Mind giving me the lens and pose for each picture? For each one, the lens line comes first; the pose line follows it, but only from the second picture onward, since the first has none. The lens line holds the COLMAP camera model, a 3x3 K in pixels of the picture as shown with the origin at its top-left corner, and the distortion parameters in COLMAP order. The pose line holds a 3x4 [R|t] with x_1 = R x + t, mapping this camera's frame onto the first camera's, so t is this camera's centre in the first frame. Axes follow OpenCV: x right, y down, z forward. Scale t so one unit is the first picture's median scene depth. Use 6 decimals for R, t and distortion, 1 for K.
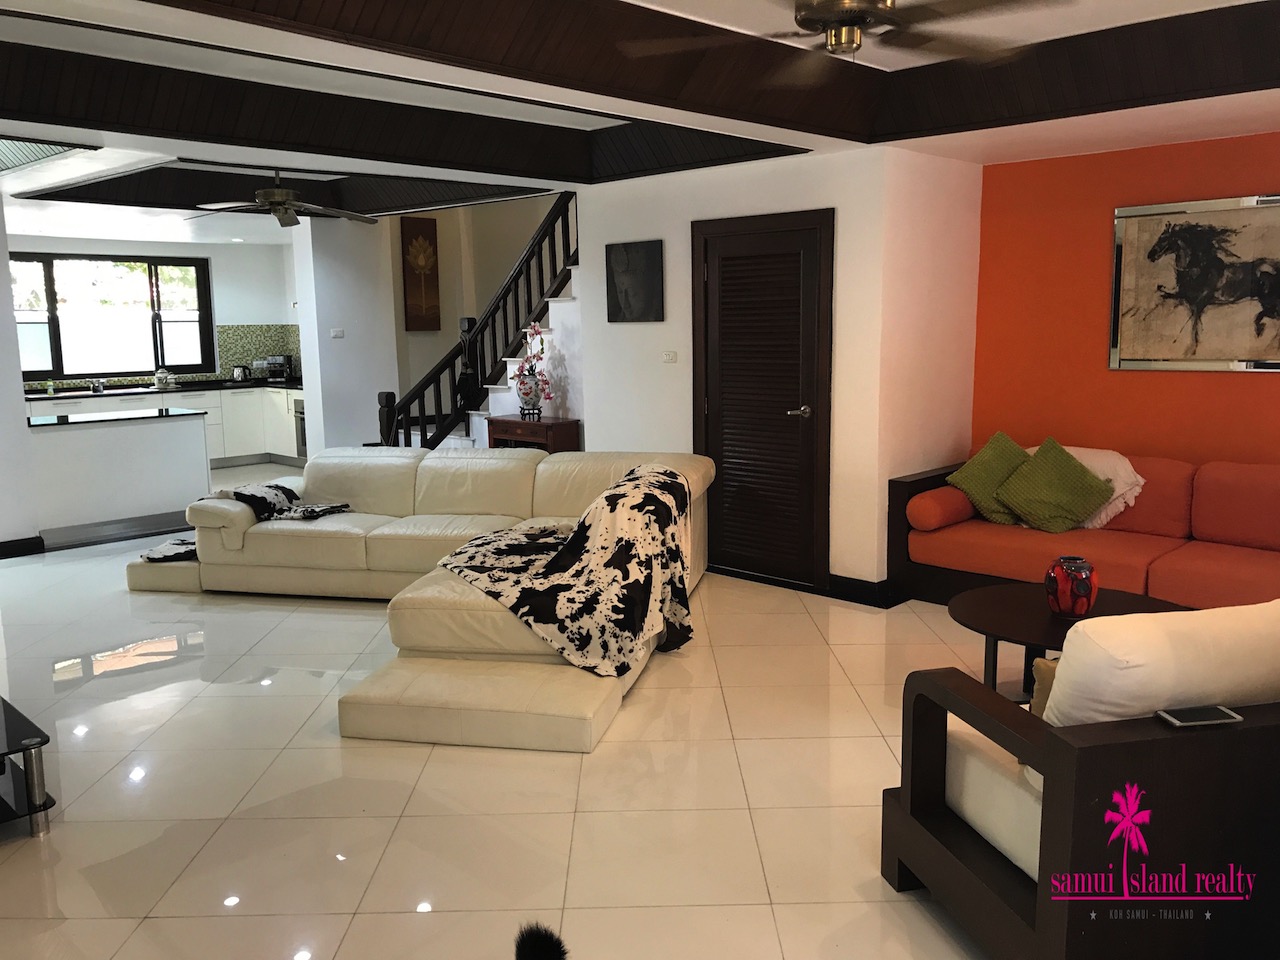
lens RADIAL K [[1046.4, 0, 646.0], [0, 1046.4, 472.8], [0, 0, 1]] dist [0.011923, 0.000678]
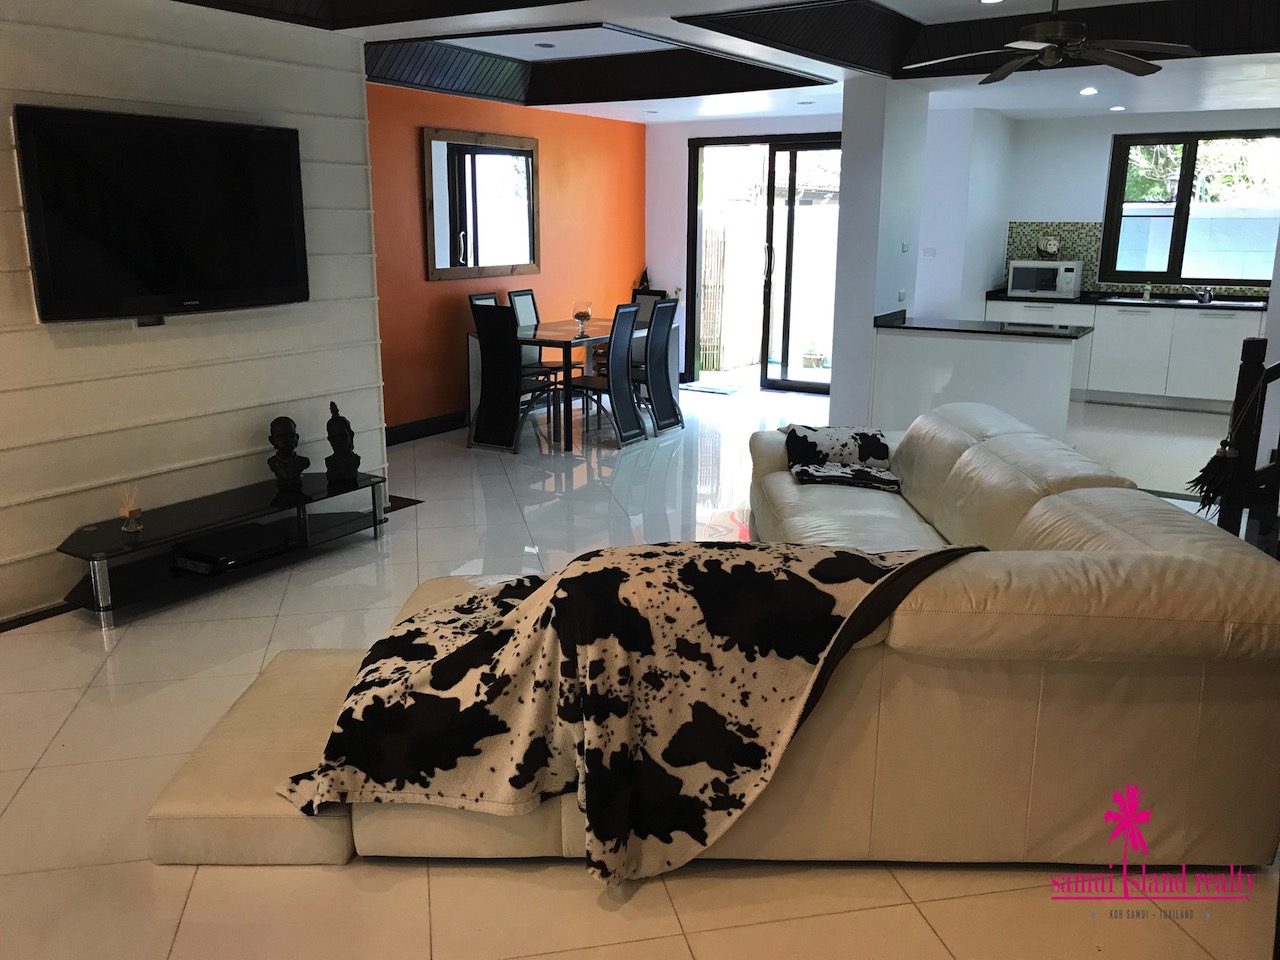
lens RADIAL K [[1046.4, 0, 643.1], [0, 1046.4, 478.6], [0, 0, 1]] dist [0.011923, 0.000678]
pose [[0.210016, 0.249210, -0.945403, 0.194323], [-0.151067, 0.963628, 0.220456, -0.056002], [0.965957, 0.096520, 0.240024, 0.369839]]
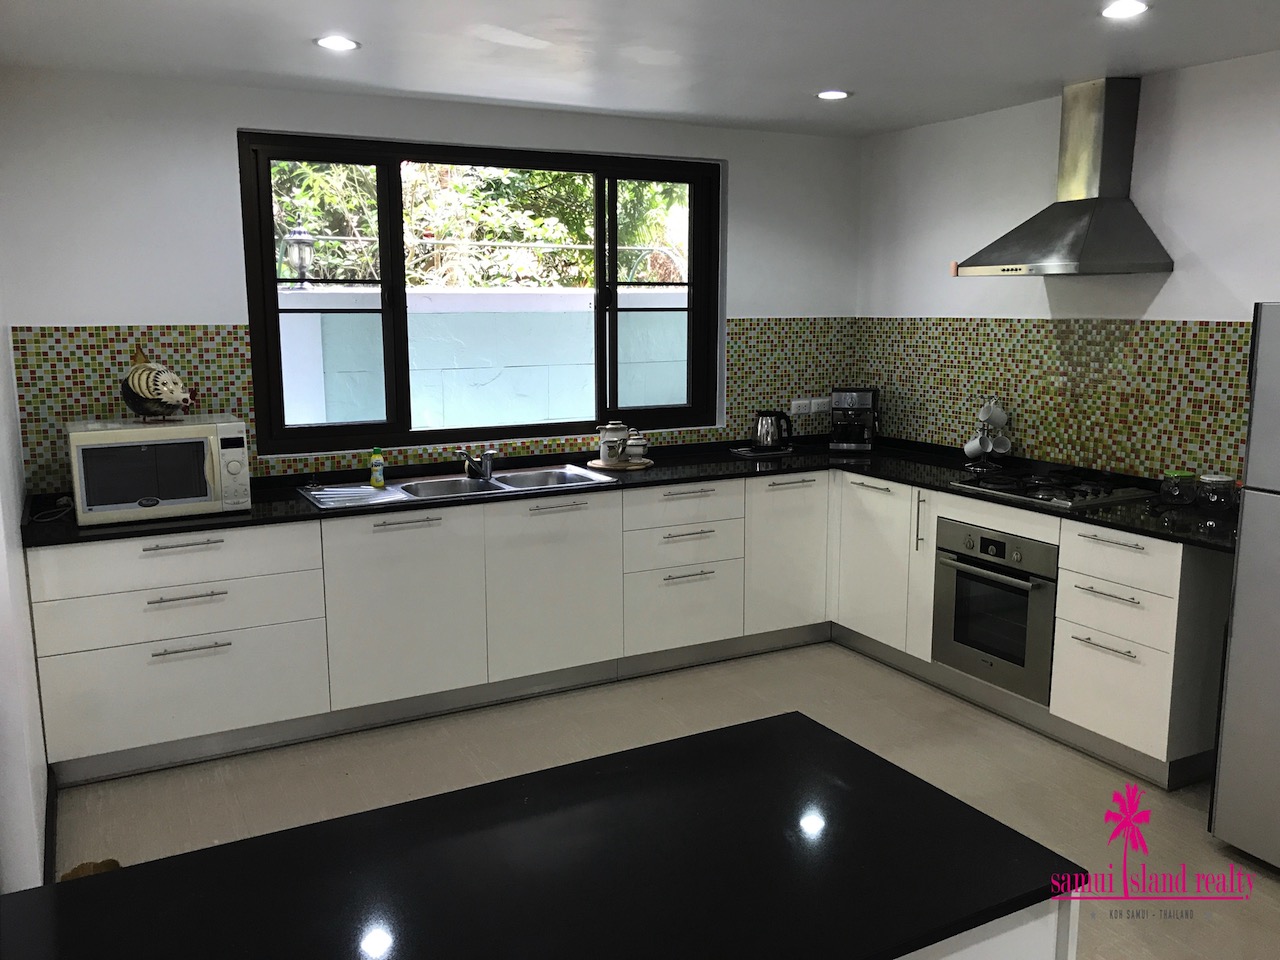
lens RADIAL K [[1046.4, 0, 642.7], [0, 1046.4, 474.9], [0, 0, 1]] dist [0.011923, 0.000678]
pose [[0.949674, 0.057380, -0.307941, -0.315882], [-0.053369, 0.998345, 0.021439, -0.085921], [0.308661, -0.003925, 0.951164, 0.593322]]
